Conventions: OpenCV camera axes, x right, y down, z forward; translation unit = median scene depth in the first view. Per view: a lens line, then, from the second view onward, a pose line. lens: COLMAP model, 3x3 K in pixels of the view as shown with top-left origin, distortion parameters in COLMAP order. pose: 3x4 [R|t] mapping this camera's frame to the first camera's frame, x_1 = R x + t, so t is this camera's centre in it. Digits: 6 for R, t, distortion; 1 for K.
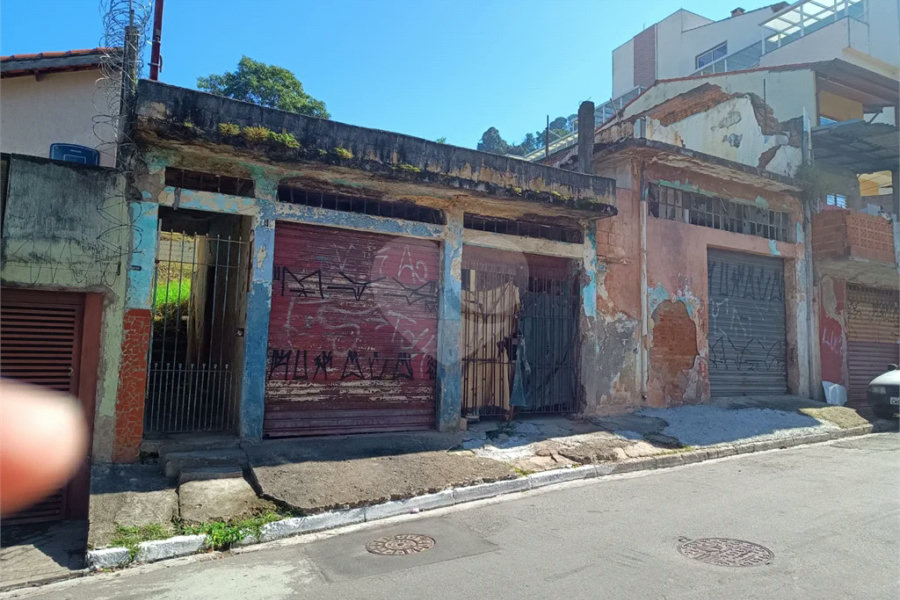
lens RADIAL K [[607.1, 0, 446.8], [0, 607.1, 298.0], [0, 0, 1]] dist [0.049278, -0.049813]
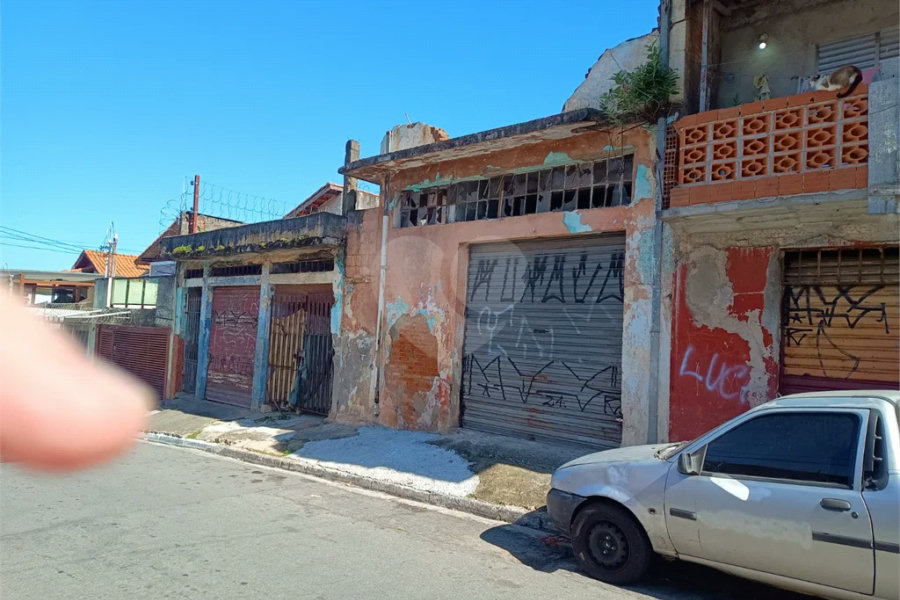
lens RADIAL K [[607.1, 0, 455.8], [0, 607.1, 293.3], [0, 0, 1]] dist [0.049278, -0.049813]
pose [[0.333609, -0.066844, -0.940339, 1.531100], [0.051002, 0.997302, -0.052799, 0.029452], [0.941331, -0.030345, 0.336118, 0.924464]]
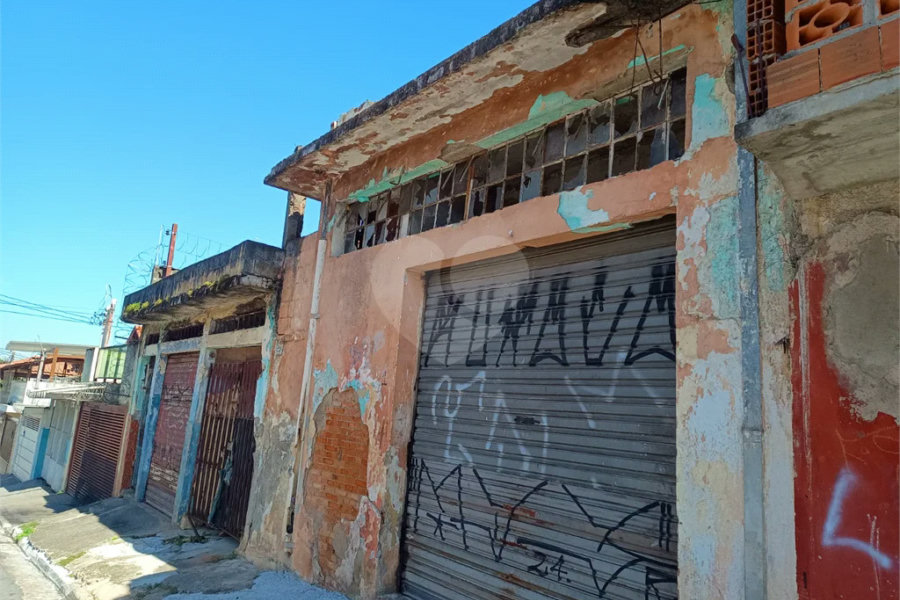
lens RADIAL K [[607.1, 0, 451.4], [0, 607.1, 292.6], [0, 0, 1]] dist [0.049278, -0.049813]
pose [[0.186682, -0.201017, -0.961635, 1.168703], [0.028173, 0.979536, -0.199290, 0.040142], [0.982016, 0.010111, 0.188525, 1.213627]]
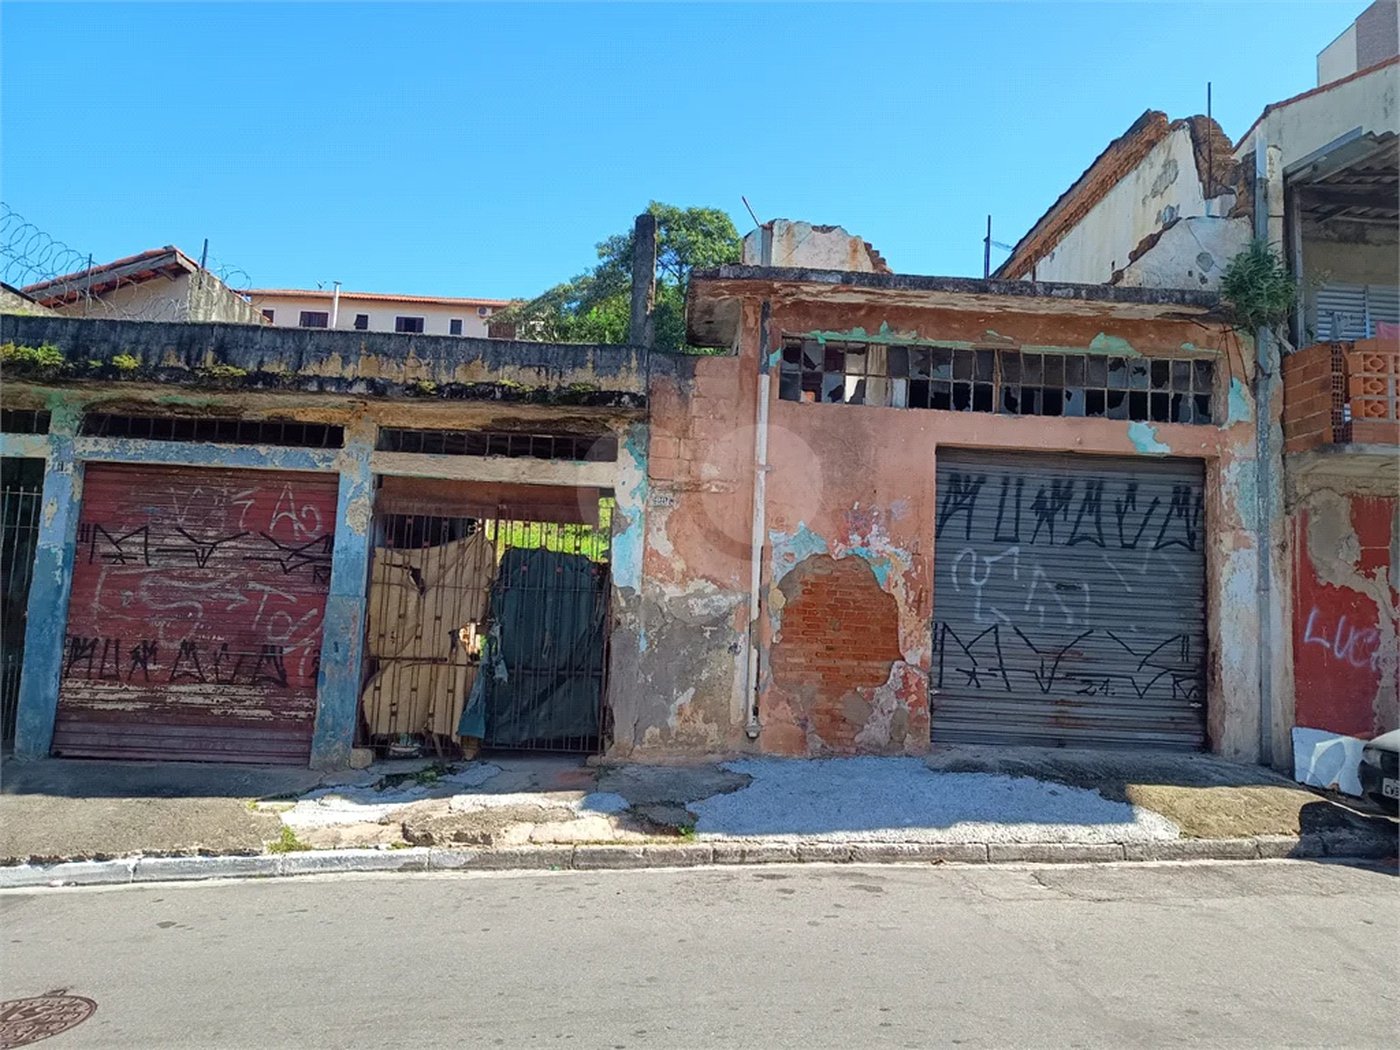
lens RADIAL K [[940.4, 0, 701.6], [0, 940.4, 515.1], [0, 0, 1]] dist [0.057544, -0.067583]
pose [[0.892466, -0.031195, -0.450035, 0.777323], [0.020498, 0.999380, -0.028624, -0.011974], [0.450649, 0.016321, 0.892552, 0.265879]]
